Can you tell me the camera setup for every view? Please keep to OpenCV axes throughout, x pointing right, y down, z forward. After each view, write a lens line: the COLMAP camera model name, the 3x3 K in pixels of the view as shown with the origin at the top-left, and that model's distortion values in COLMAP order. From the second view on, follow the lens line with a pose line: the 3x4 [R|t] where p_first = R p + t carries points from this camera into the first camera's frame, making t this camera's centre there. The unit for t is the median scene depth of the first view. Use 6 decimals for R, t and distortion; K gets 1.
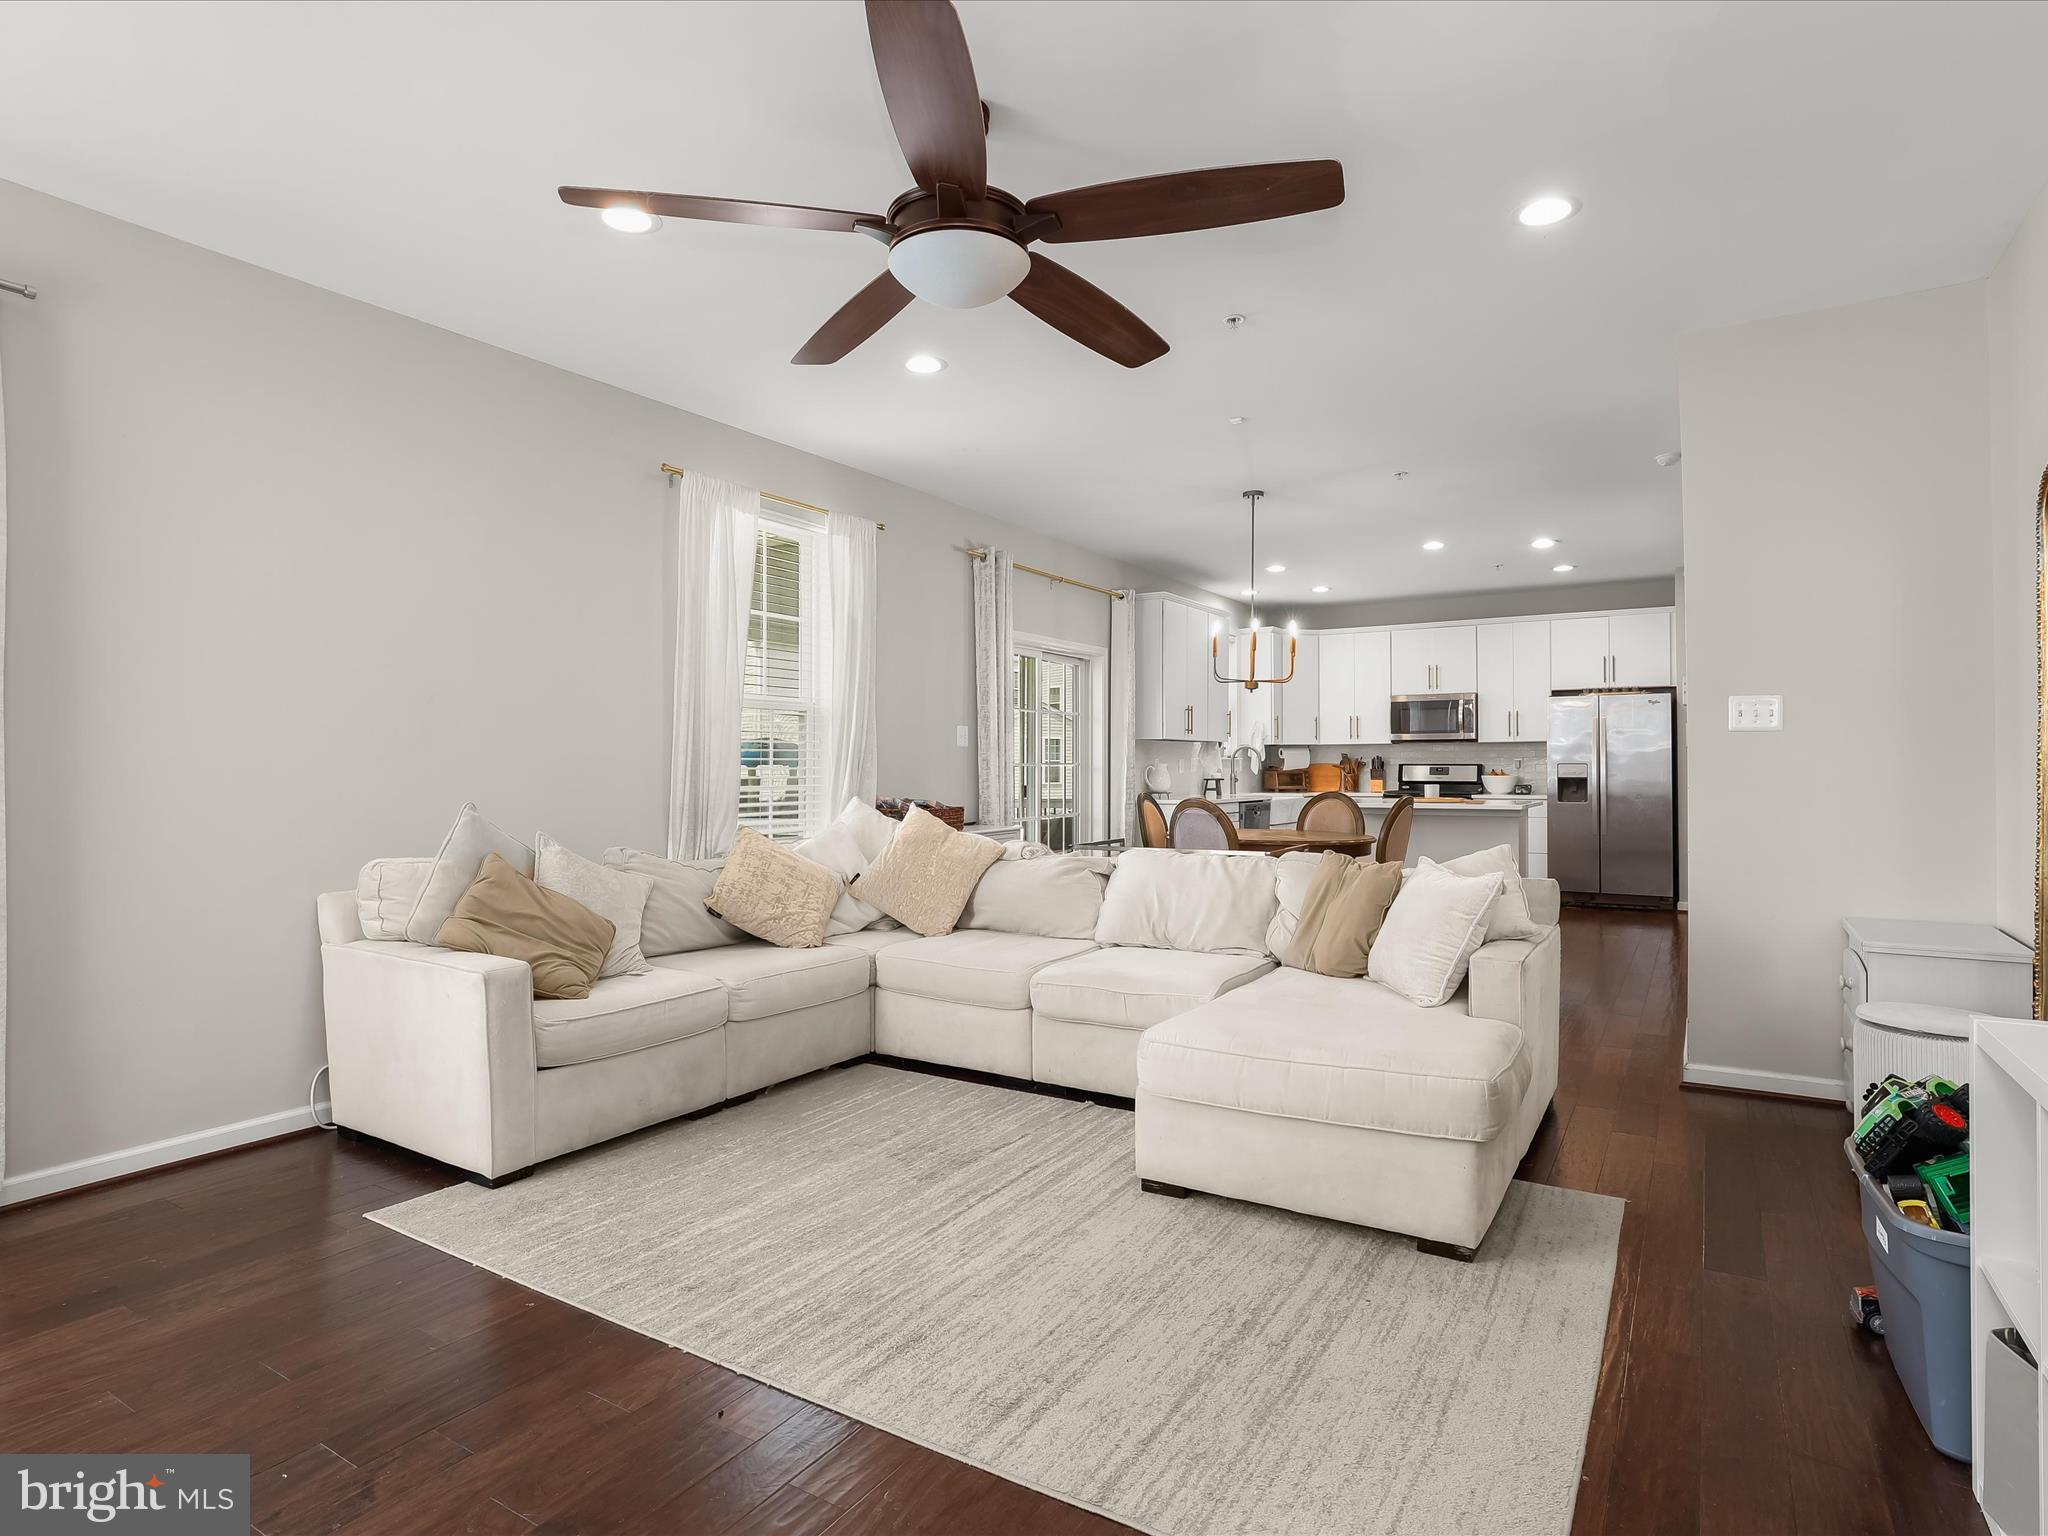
lens RADIAL K [[1090.1, 0, 1017.1], [0, 1090.1, 738.5], [0, 0, 1]] dist [-0.006017, -0.000984]
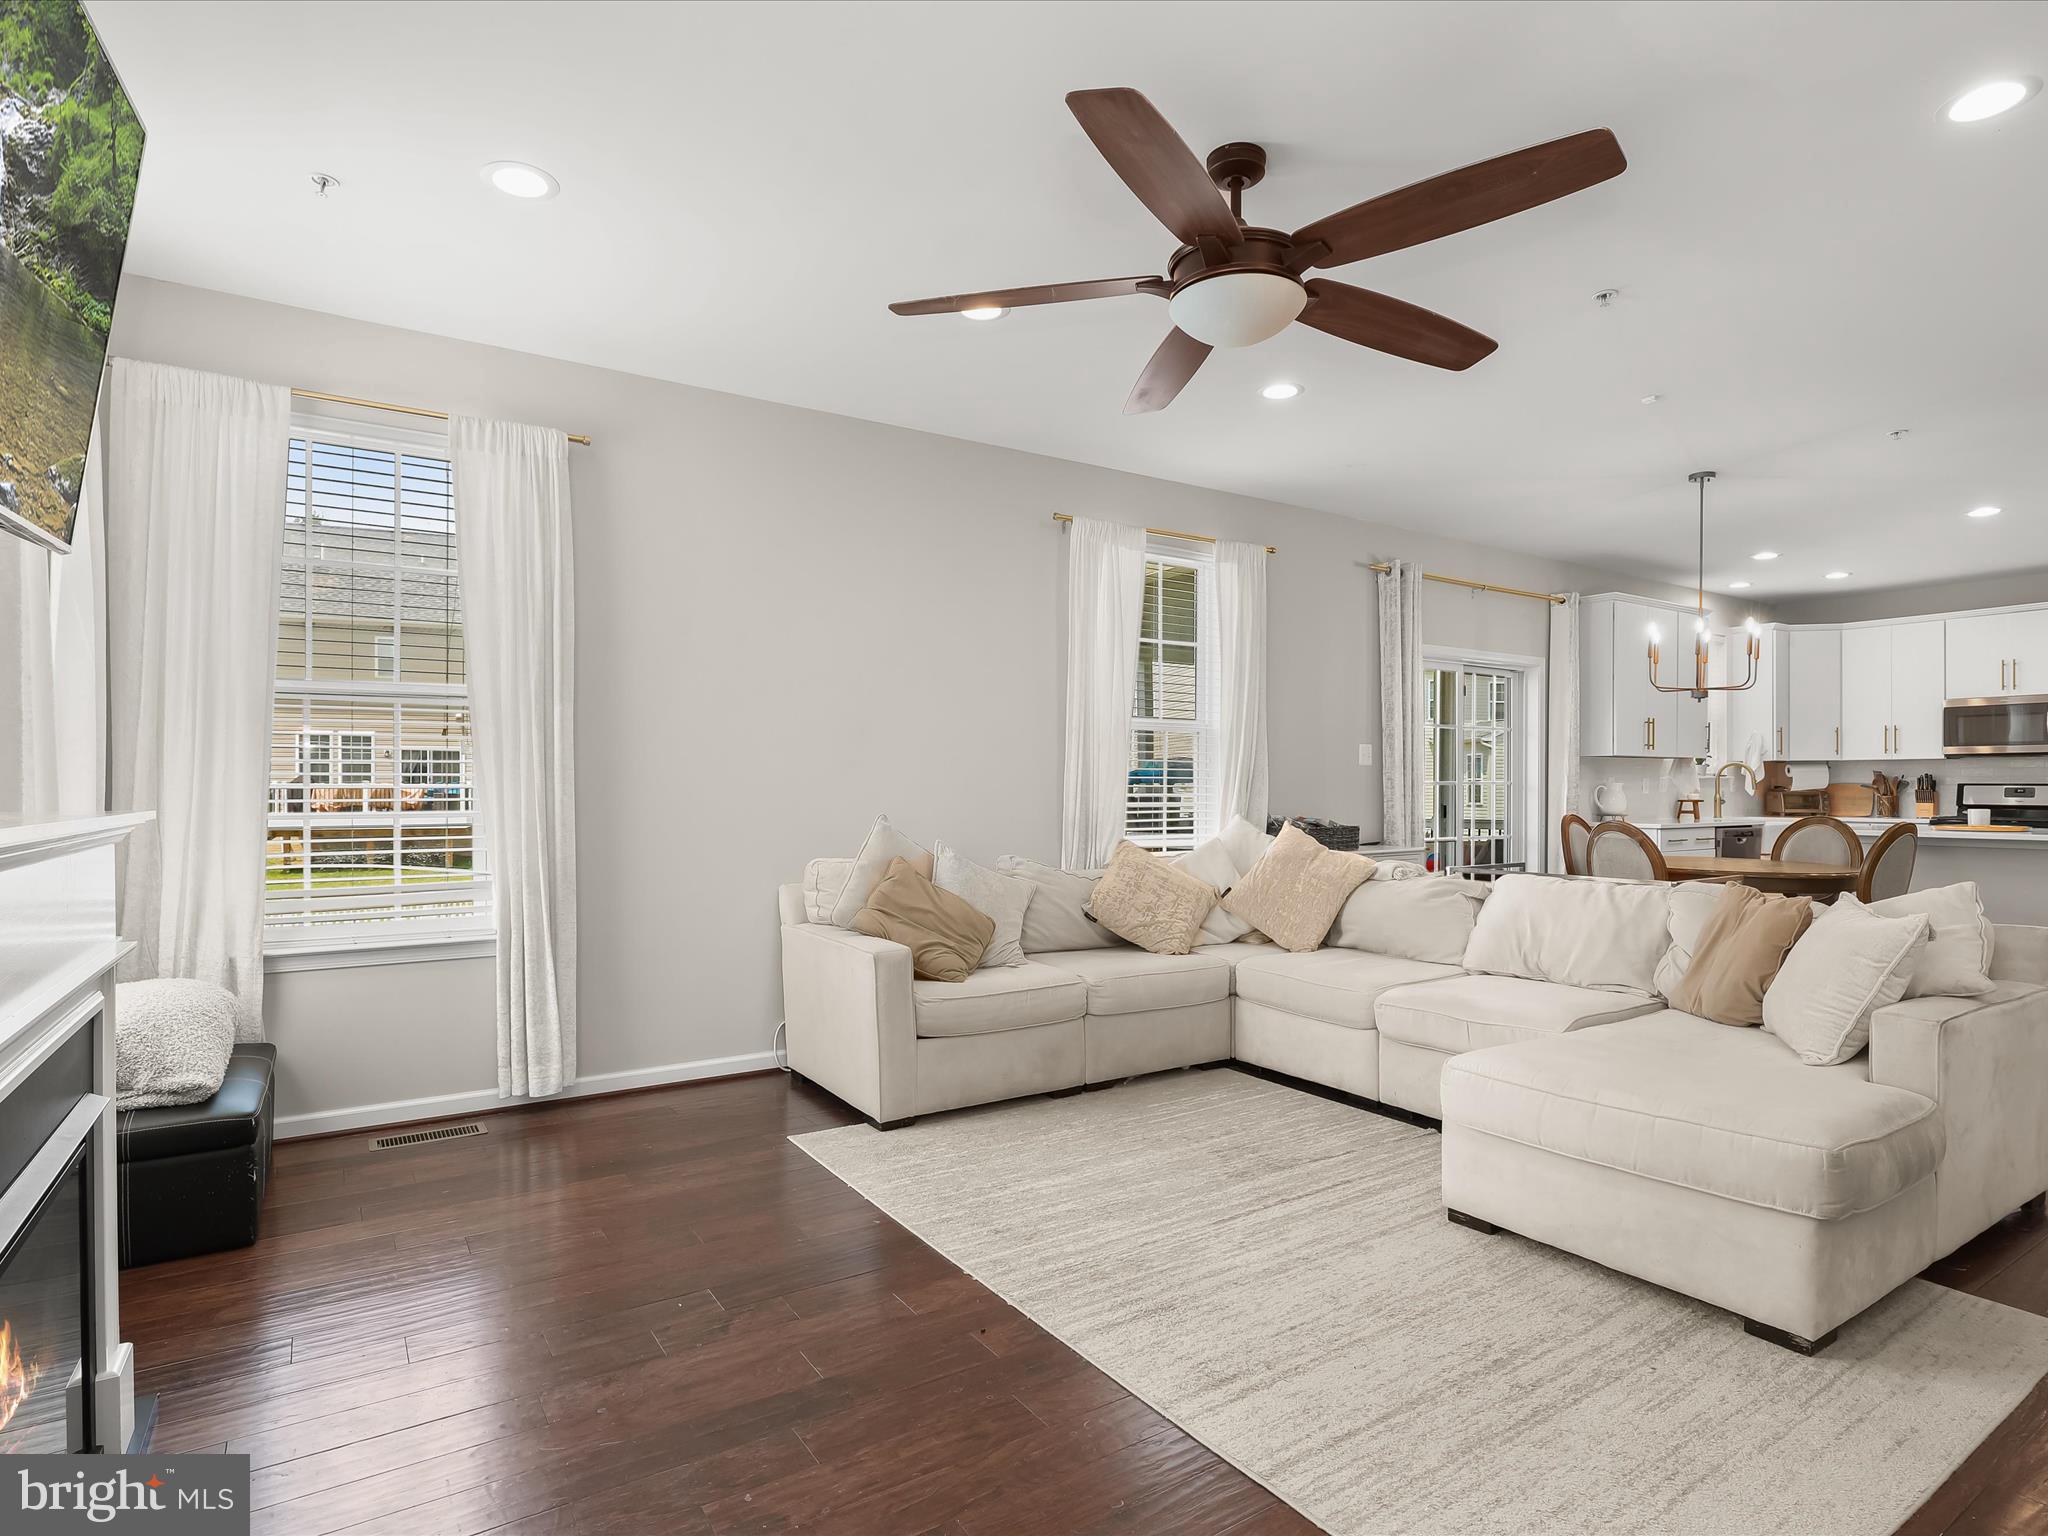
lens RADIAL K [[1069.5, 0, 1024.0], [0, 1069.5, 768.0], [0, 0, 1]] dist [-0.005689, 0.000791]
pose [[0.912692, -0.004586, -0.408623, 0.133399], [0.008429, 0.999936, 0.007605, -0.000183], [0.408561, -0.010385, 0.912672, -0.019877]]
